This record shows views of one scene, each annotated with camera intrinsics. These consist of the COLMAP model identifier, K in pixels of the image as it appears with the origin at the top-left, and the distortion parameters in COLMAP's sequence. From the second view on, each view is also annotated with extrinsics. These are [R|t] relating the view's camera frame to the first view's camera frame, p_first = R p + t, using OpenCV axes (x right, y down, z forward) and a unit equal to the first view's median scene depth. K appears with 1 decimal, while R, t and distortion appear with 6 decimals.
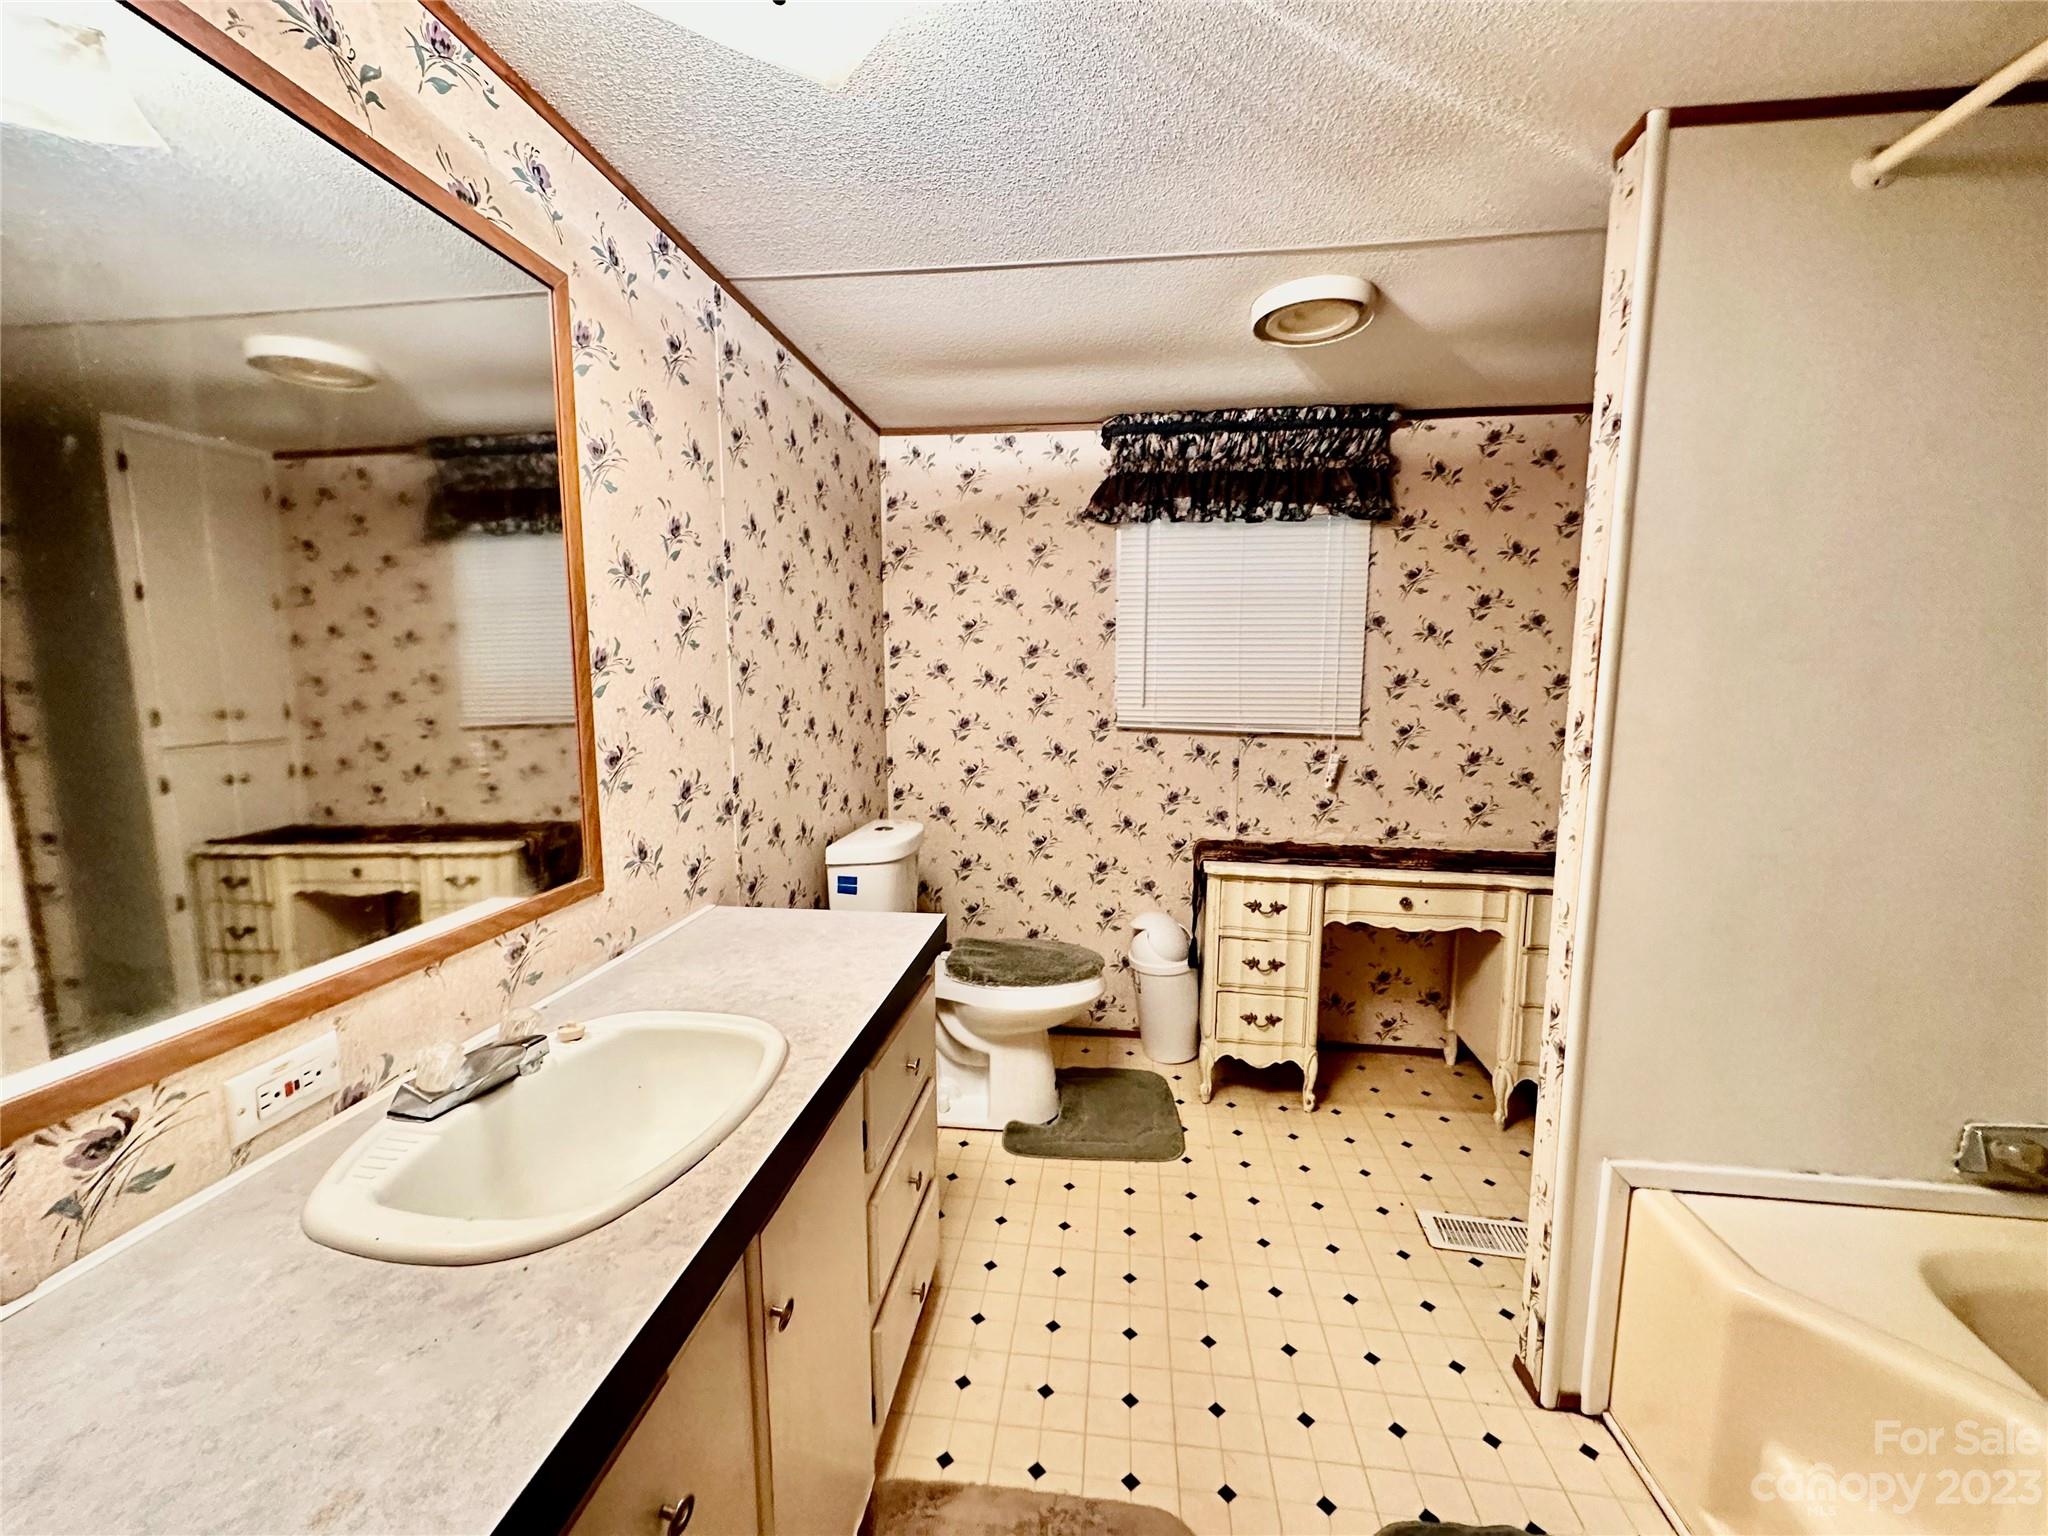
lens RADIAL K [[817.2, 0, 1020.5], [0, 817.2, 774.4], [0, 0, 1]] dist [-0.001124, -0.000110]
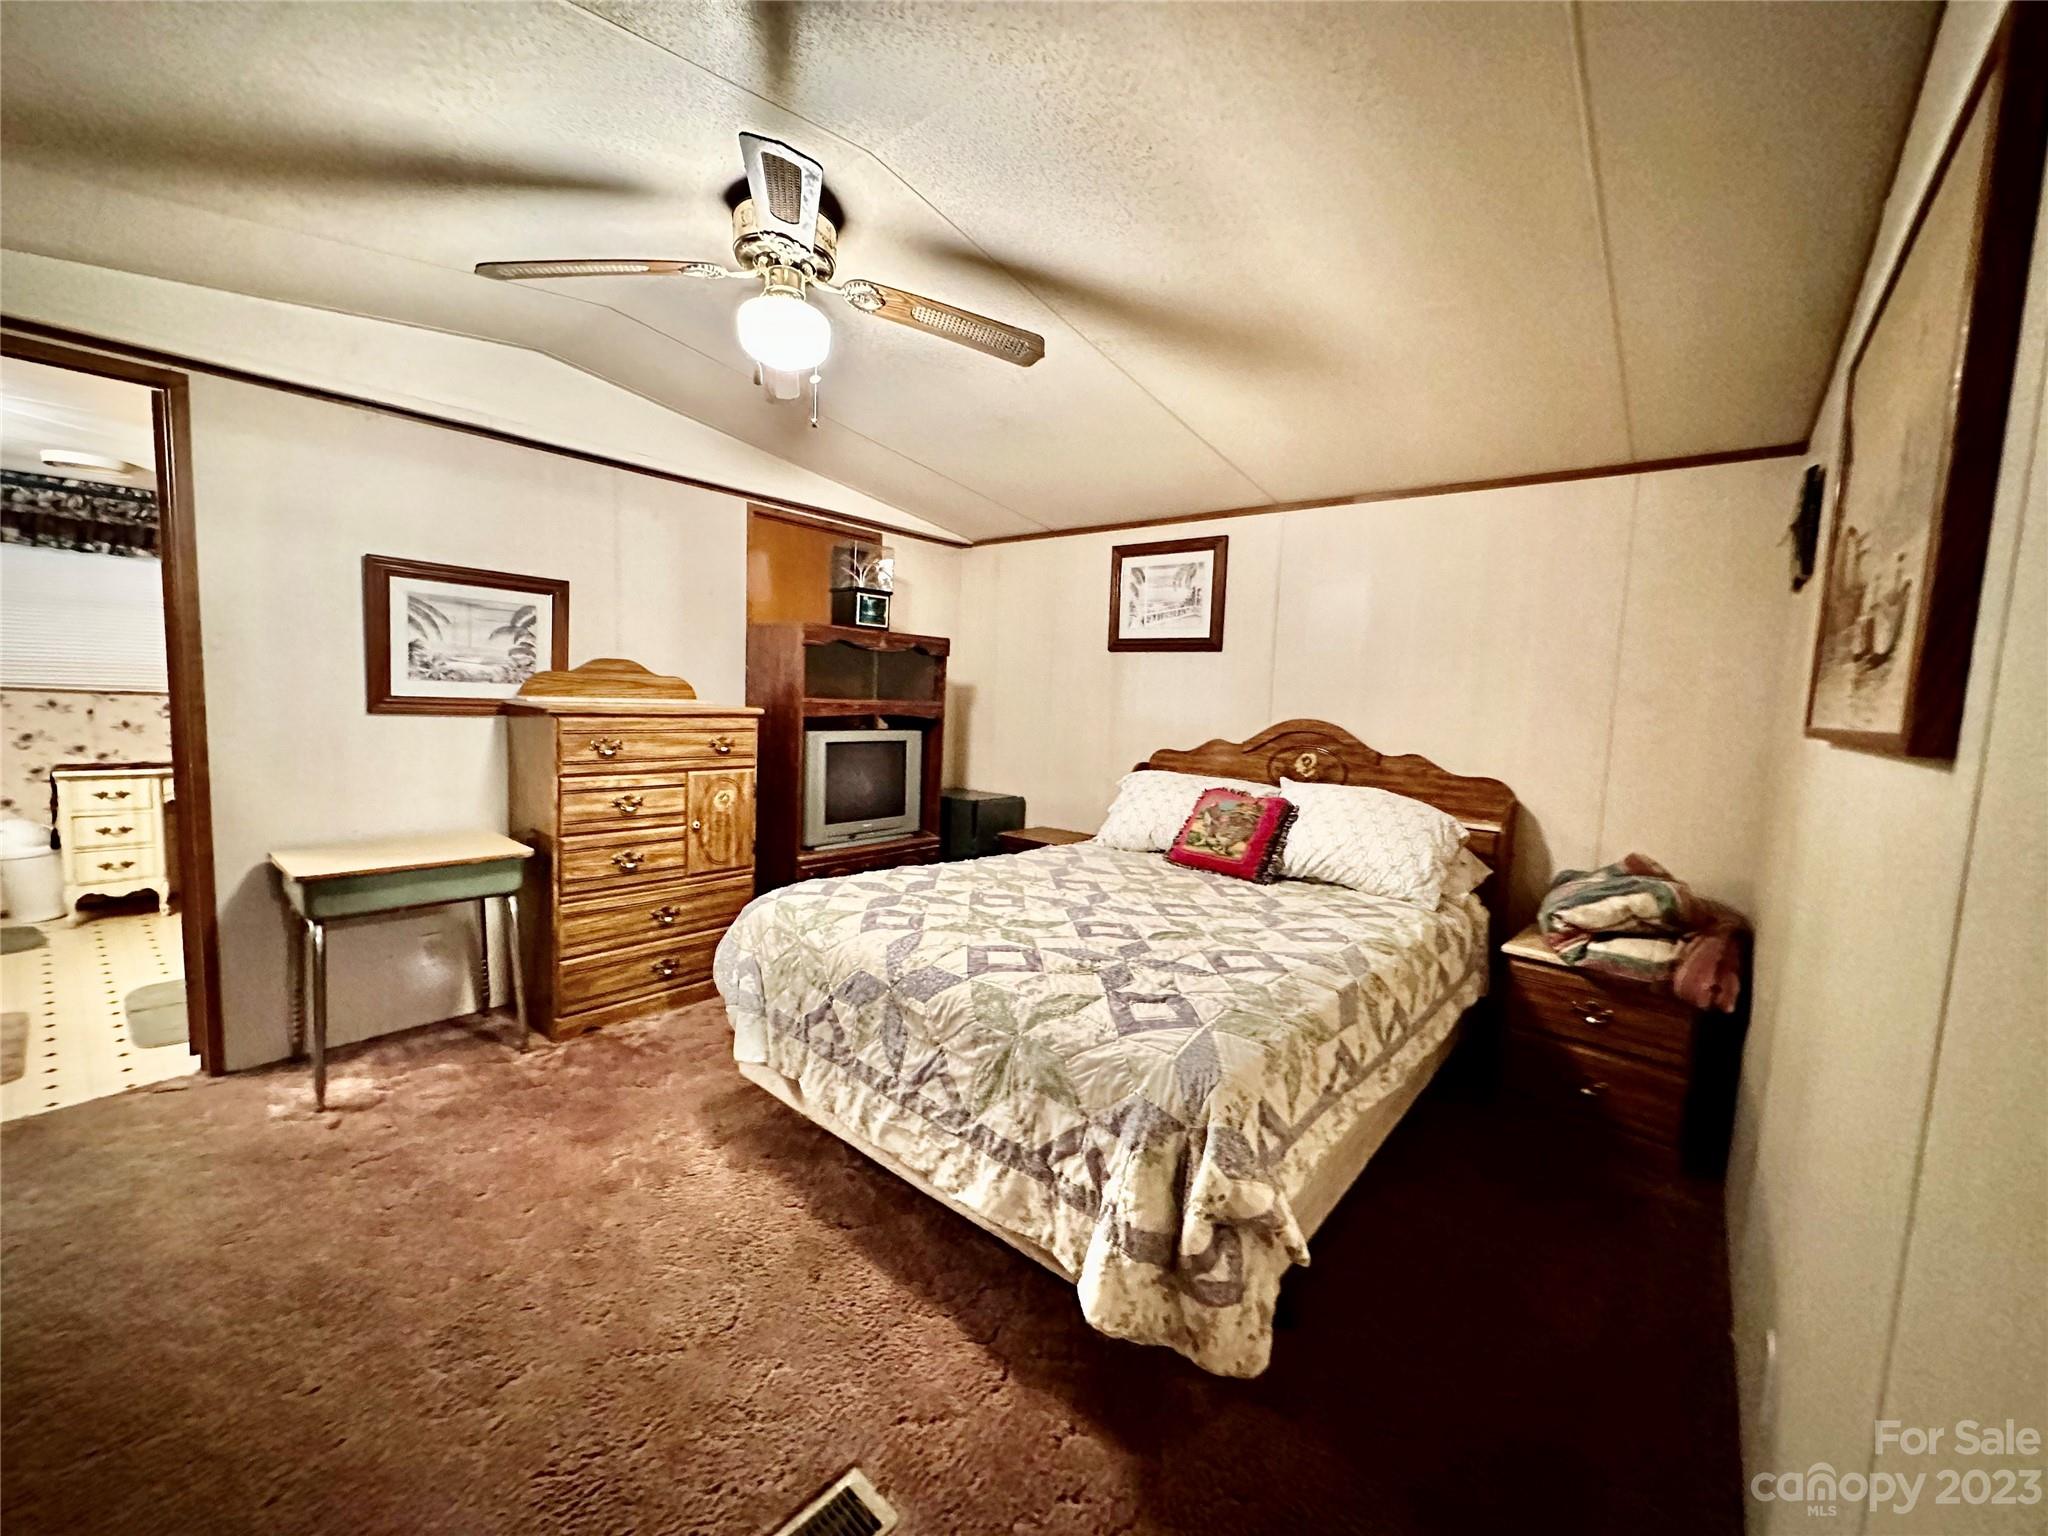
lens RADIAL K [[817.2, 0, 1028.0], [0, 817.2, 771.7], [0, 0, 1]] dist [-0.001124, -0.000110]
pose [[0.525416, -0.062310, 0.848561, -0.116027], [0.061553, 0.997485, 0.035133, 0.165811], [-0.848616, 0.033772, 0.527930, -1.371580]]
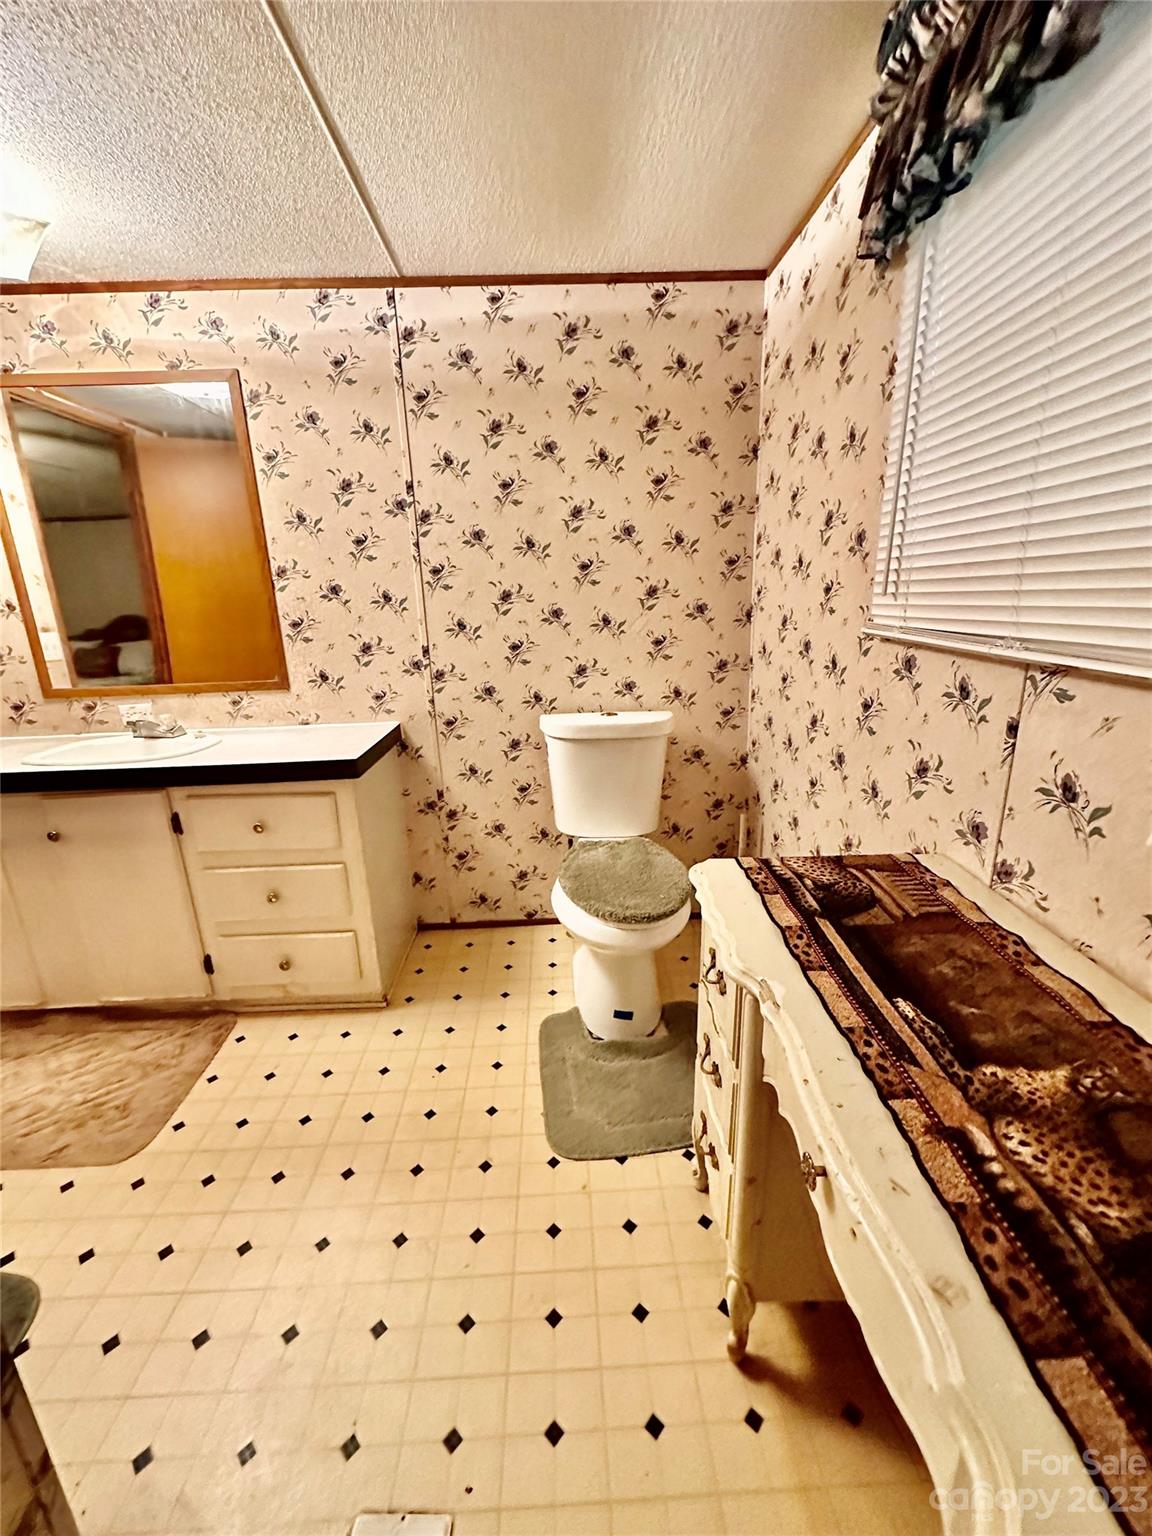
lens RADIAL K [[612.9, 0, 572.3], [0, 612.9, 771.2], [0, 0, 1]] dist [-0.001124, -0.000110]
pose [[0.161538, 0.260193, -0.951948, 0.628560], [-0.092310, 0.964372, 0.247924, -0.059792], [0.982540, 0.047825, 0.179801, 0.803914]]
